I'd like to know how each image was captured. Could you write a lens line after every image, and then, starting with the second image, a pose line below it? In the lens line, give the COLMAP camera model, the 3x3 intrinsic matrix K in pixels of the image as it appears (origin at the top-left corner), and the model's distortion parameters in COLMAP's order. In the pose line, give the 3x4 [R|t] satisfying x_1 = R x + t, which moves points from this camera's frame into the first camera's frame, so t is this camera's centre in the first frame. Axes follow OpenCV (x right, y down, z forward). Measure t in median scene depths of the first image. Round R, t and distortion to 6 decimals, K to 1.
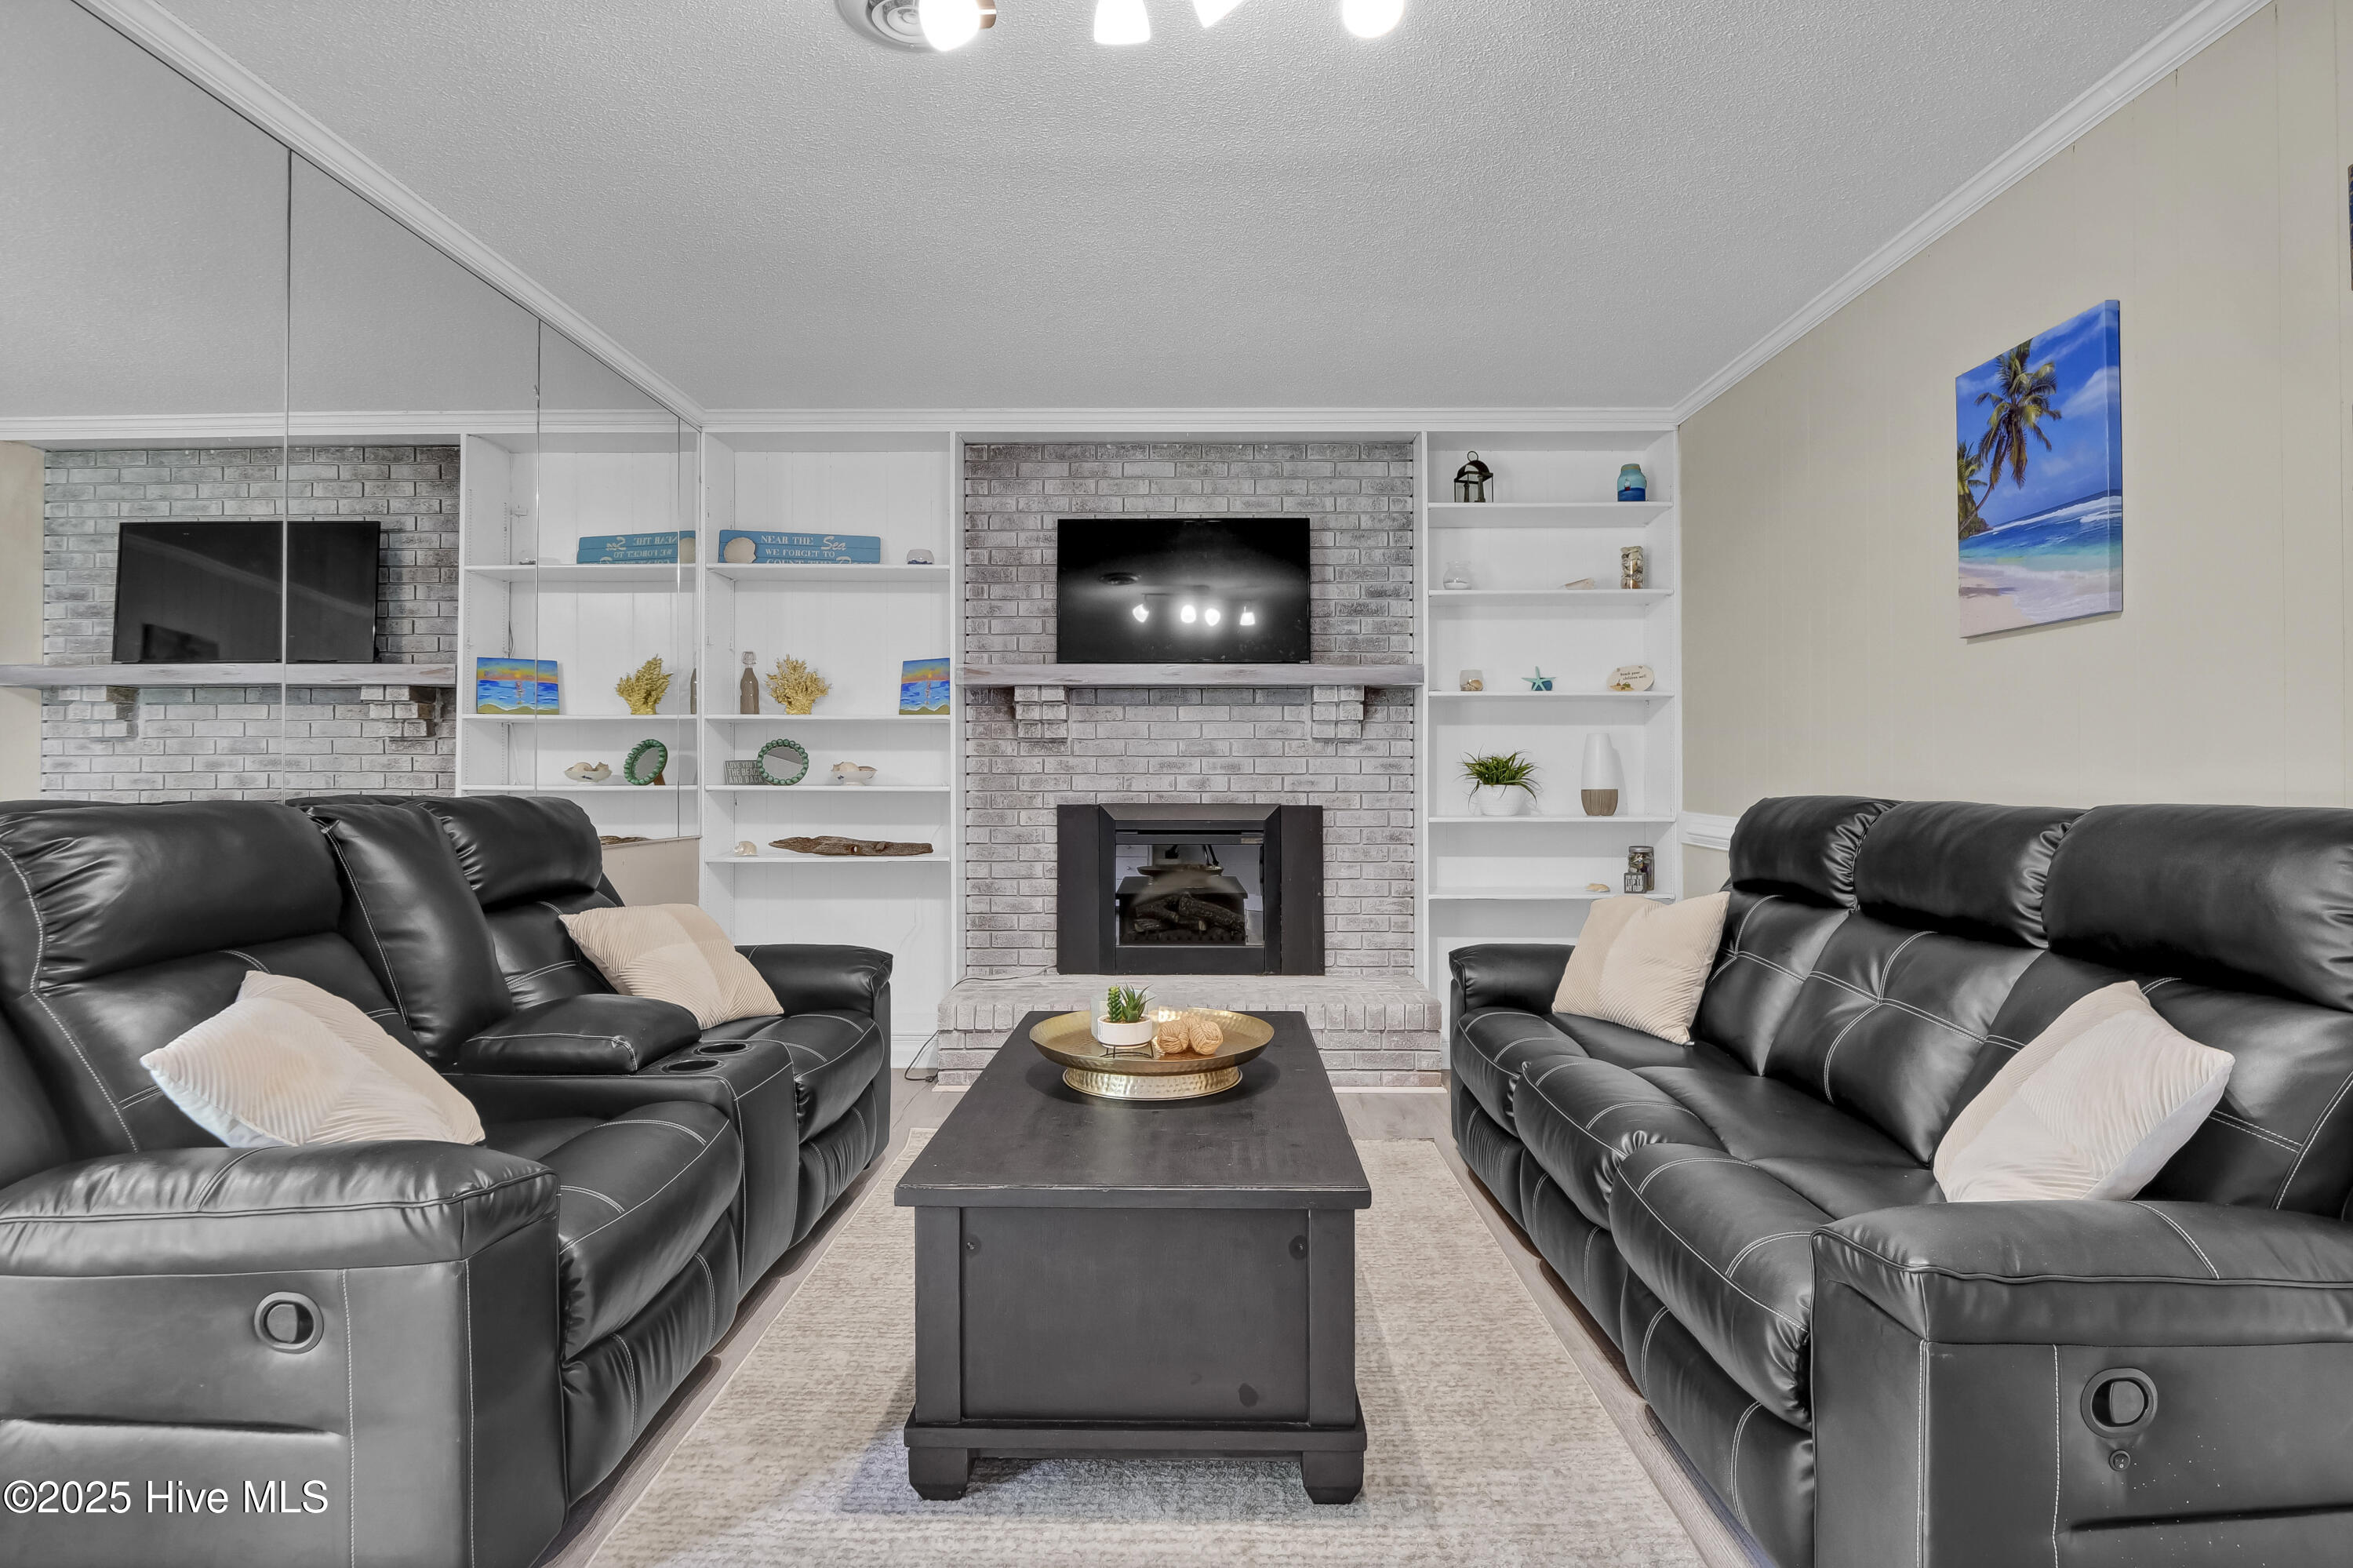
lens RADIAL K [[1177.2, 0, 1179.8], [0, 1177.2, 766.0], [0, 0, 1]] dist [-0.007370, -0.003534]
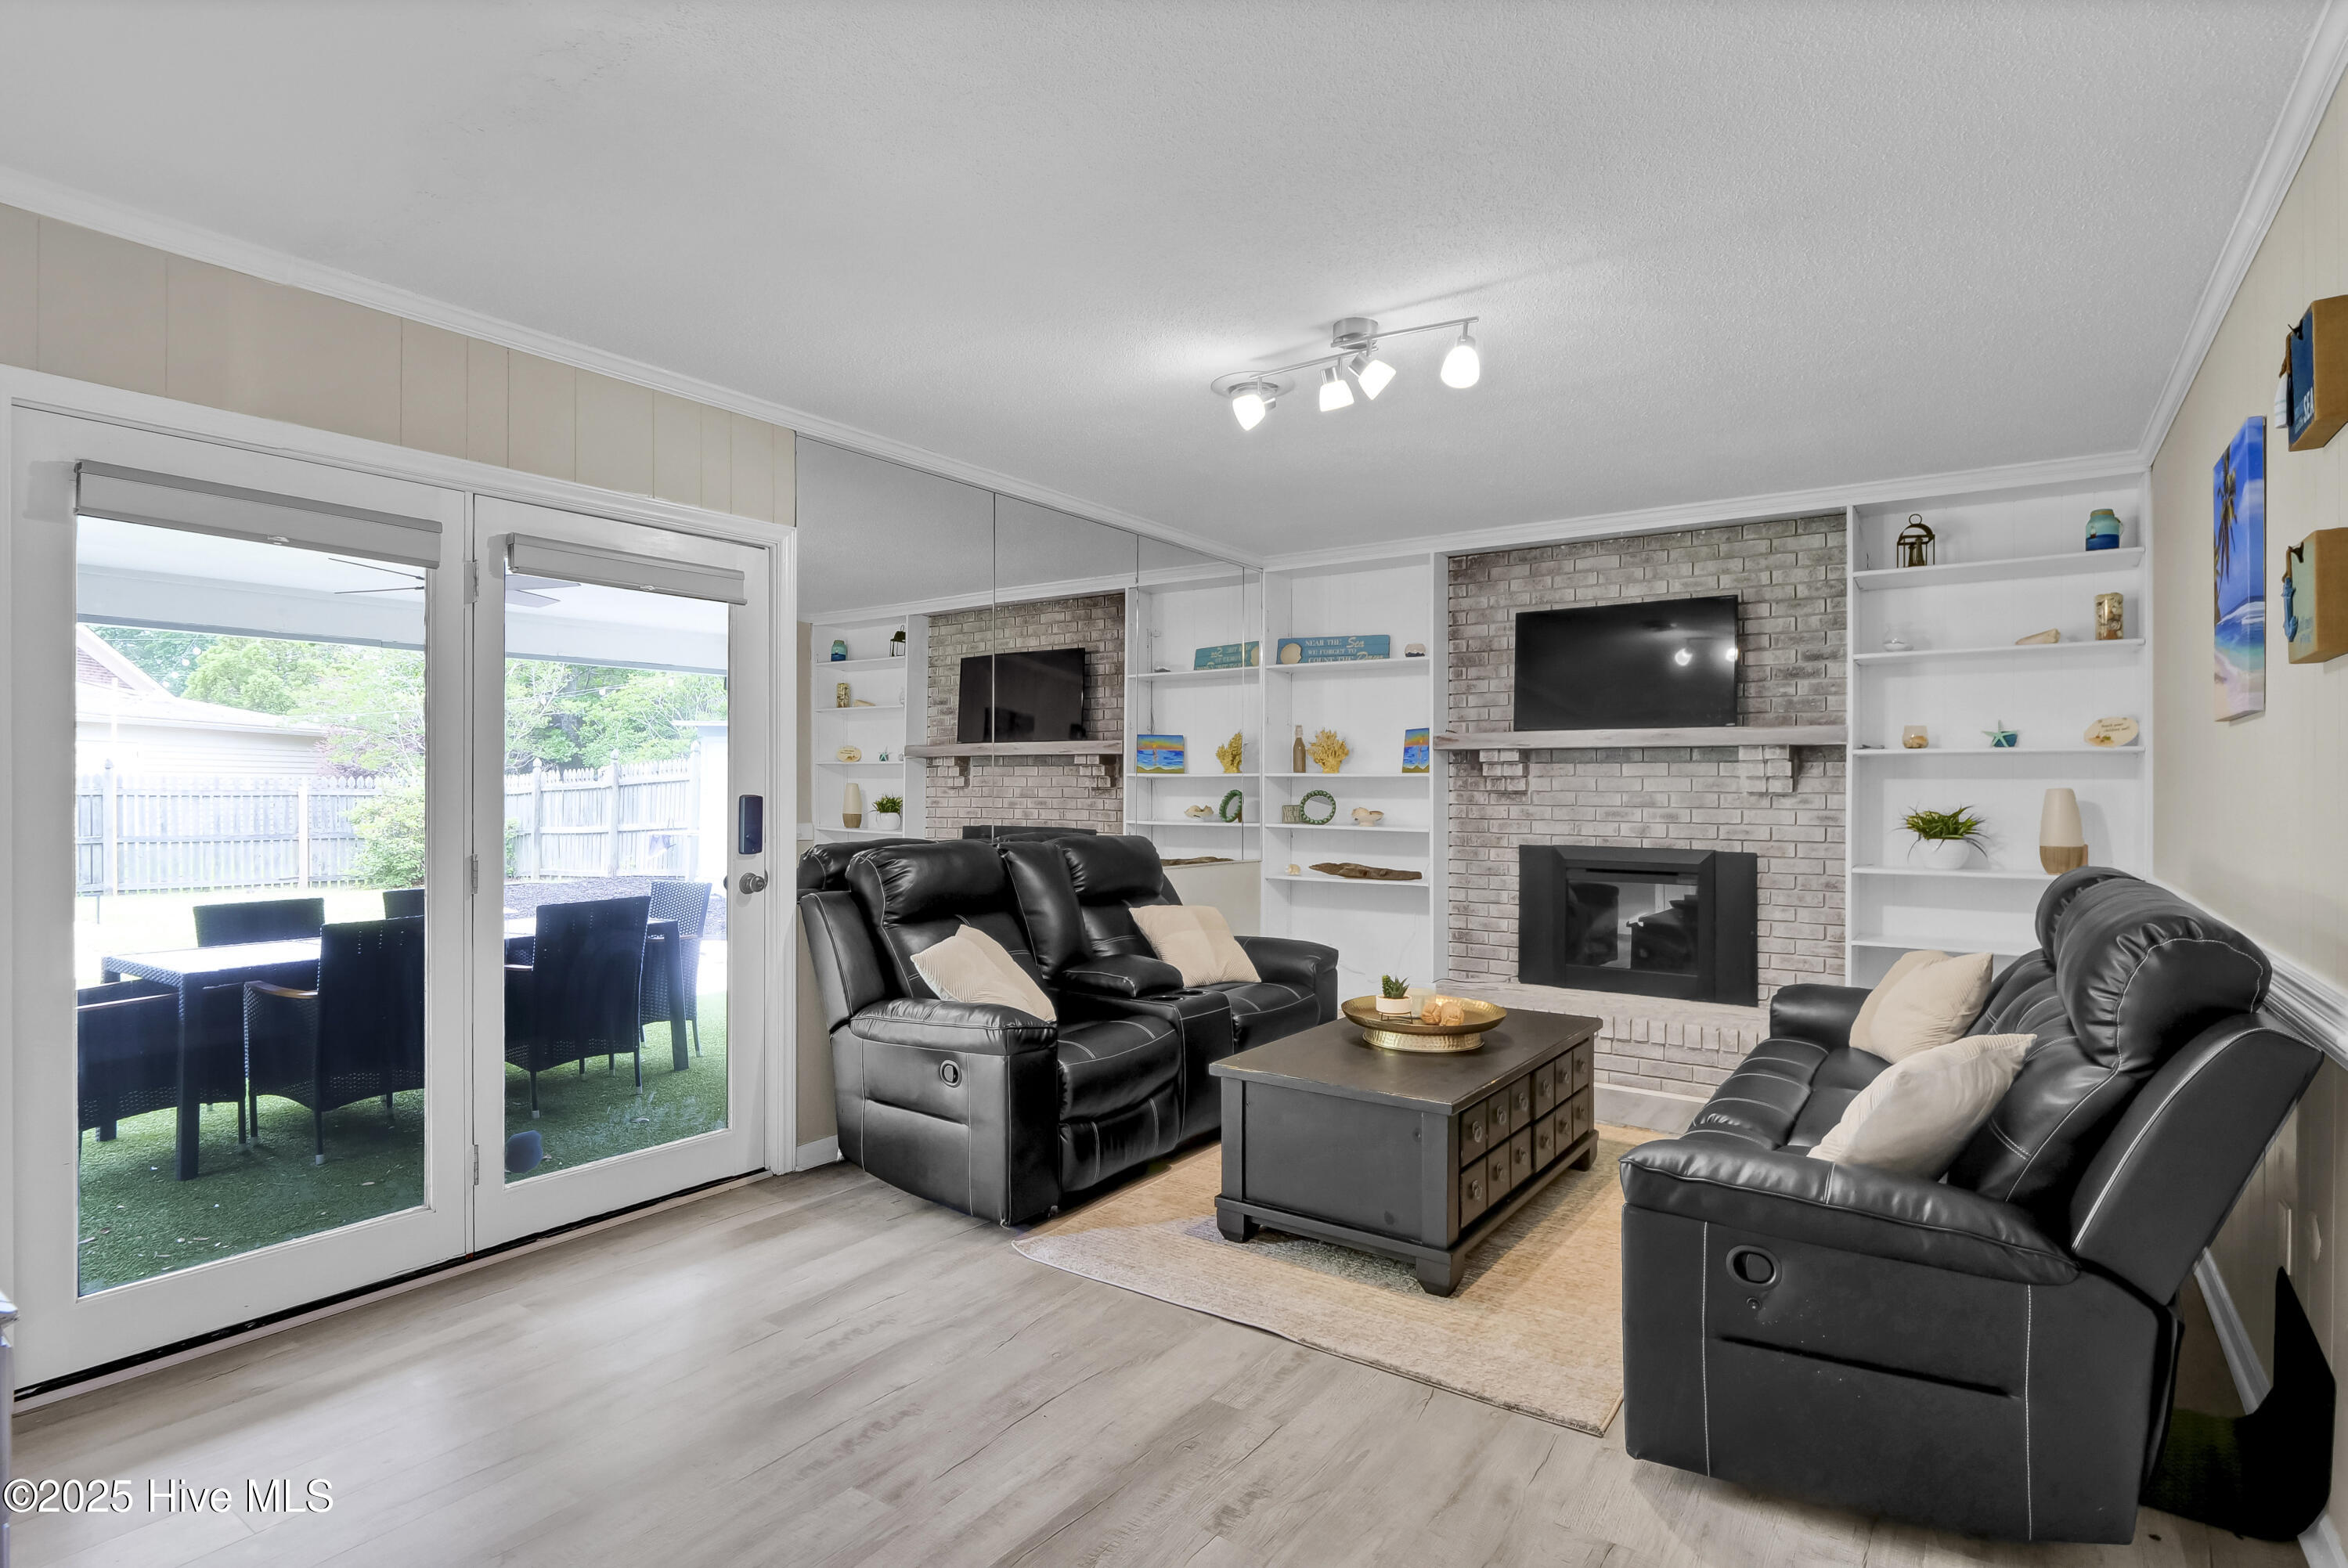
lens RADIAL K [[1174.6, 0, 1172.0], [0, 1174.6, 788.3], [0, 0, 1]] dist [-0.007370, -0.003534]
pose [[0.824656, 0.003704, -0.565623, 0.292629], [-0.000445, 0.999982, 0.005900, -0.033532], [0.565635, -0.004614, 0.824643, -0.215066]]
